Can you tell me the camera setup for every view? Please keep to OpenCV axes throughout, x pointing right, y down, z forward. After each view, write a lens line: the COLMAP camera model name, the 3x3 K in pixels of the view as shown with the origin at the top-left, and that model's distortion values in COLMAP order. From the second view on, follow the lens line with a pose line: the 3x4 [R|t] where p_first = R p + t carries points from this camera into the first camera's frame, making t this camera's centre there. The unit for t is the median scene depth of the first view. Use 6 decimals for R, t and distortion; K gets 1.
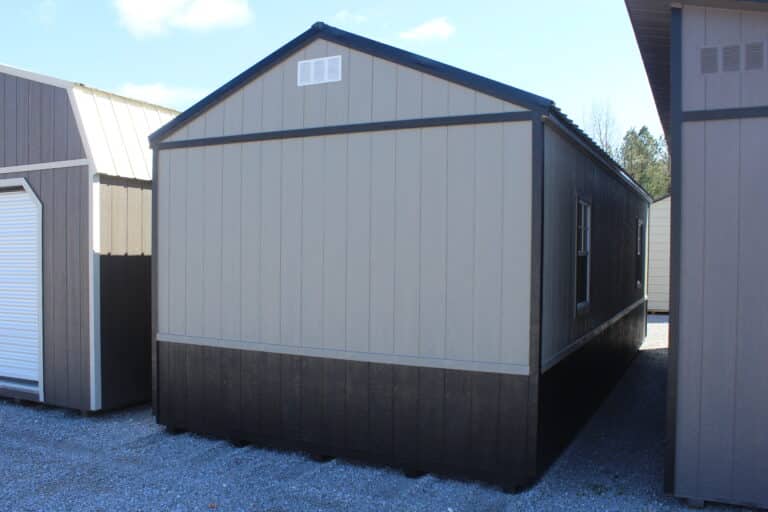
lens RADIAL K [[688.5, 0, 382.4], [0, 688.5, 253.0], [0, 0, 1]] dist [-0.048337, -0.010671]
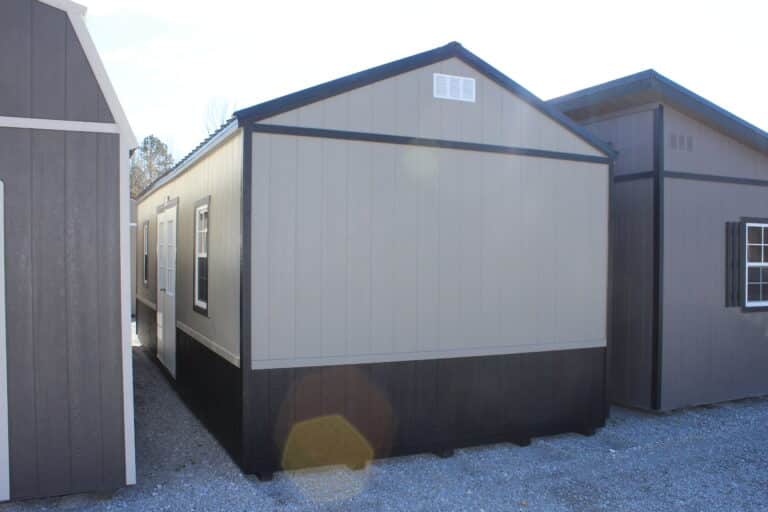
lens RADIAL K [[640.5, 0, 380.6], [0, 640.5, 263.0], [0, 0, 1]] dist [-0.017453, -0.000431]
pose [[0.625472, -0.010171, 0.780180, -0.927384], [-0.000507, 0.999910, 0.013442, -0.007794], [-0.780246, -0.008803, 0.625411, 0.462637]]
